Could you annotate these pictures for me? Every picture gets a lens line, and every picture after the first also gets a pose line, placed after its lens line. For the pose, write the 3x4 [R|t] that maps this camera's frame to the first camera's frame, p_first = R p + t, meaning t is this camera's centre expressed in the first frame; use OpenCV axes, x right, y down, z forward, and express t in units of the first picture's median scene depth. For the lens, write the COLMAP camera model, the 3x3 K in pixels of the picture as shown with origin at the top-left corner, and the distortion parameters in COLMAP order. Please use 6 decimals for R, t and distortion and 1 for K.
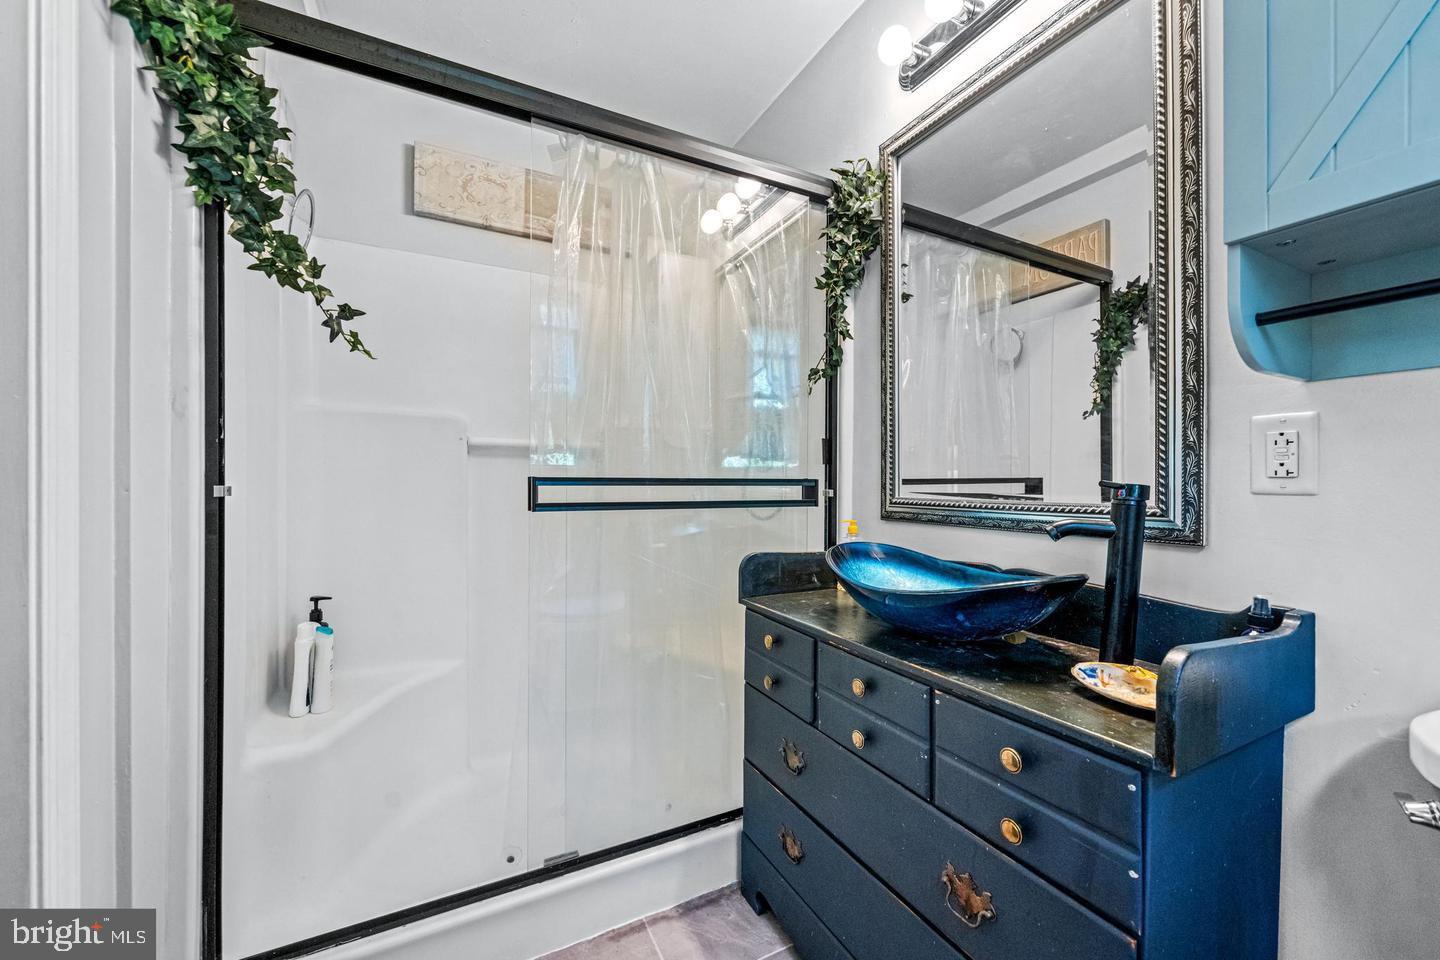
lens RADIAL K [[562.5, 0, 715.2], [0, 562.5, 488.1], [0, 0, 1]] dist [-0.000042, -0.000045]
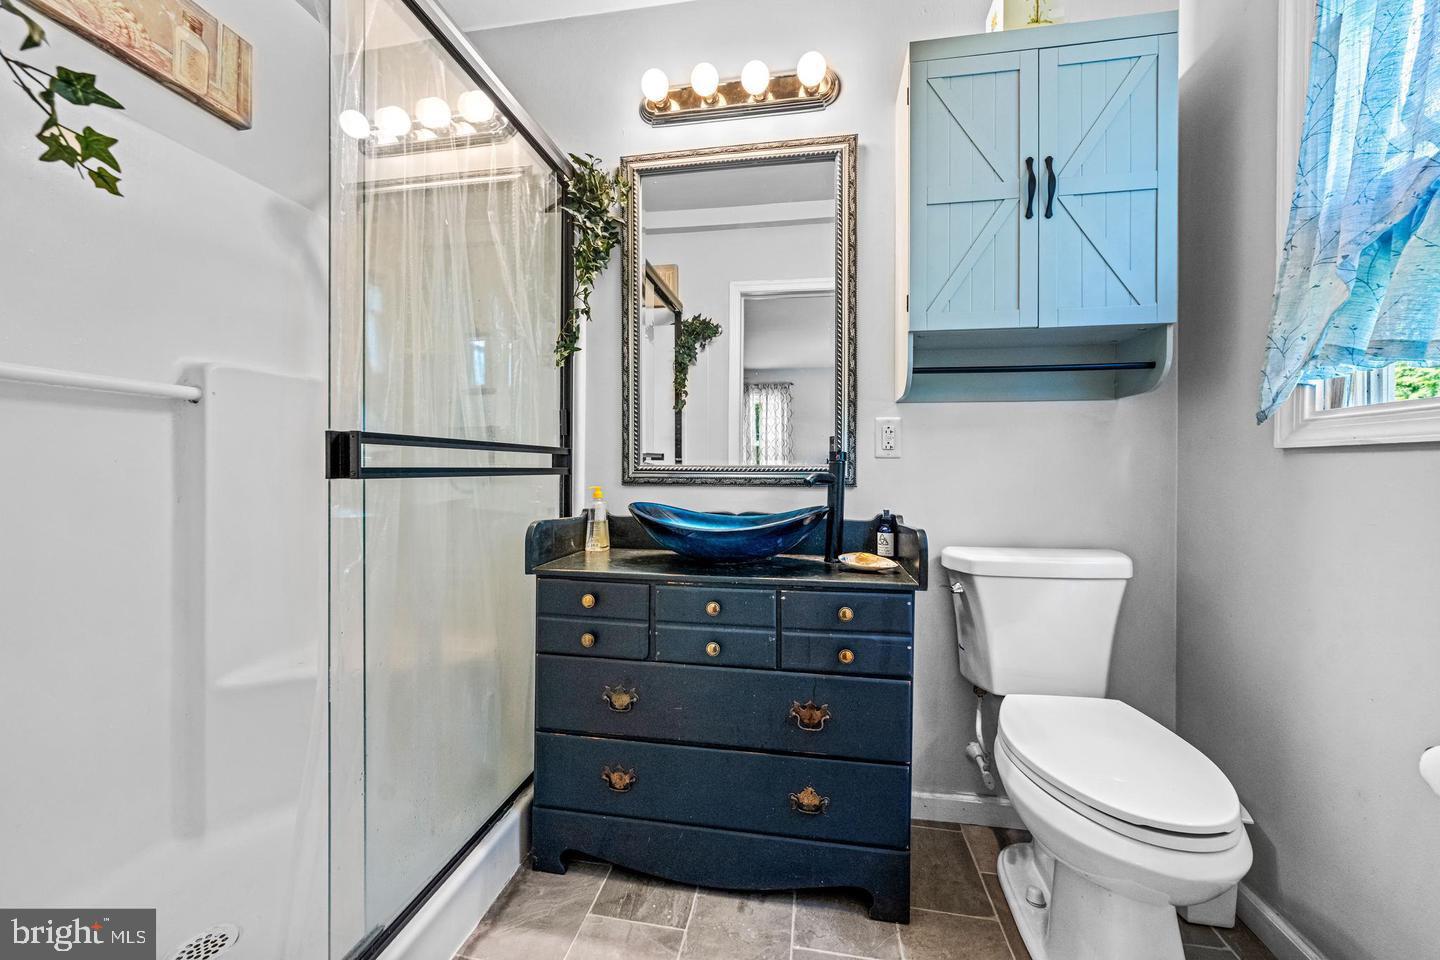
lens RADIAL K [[566.9, 0, 720.0], [0, 566.9, 480.0], [0, 0, 1]] dist [-0.000268, 0.000139]
pose [[0.591295, -0.015329, 0.806309, -0.546234], [0.005118, 0.999871, 0.015255, 0.031162], [-0.806439, -0.004893, 0.591297, 0.162602]]
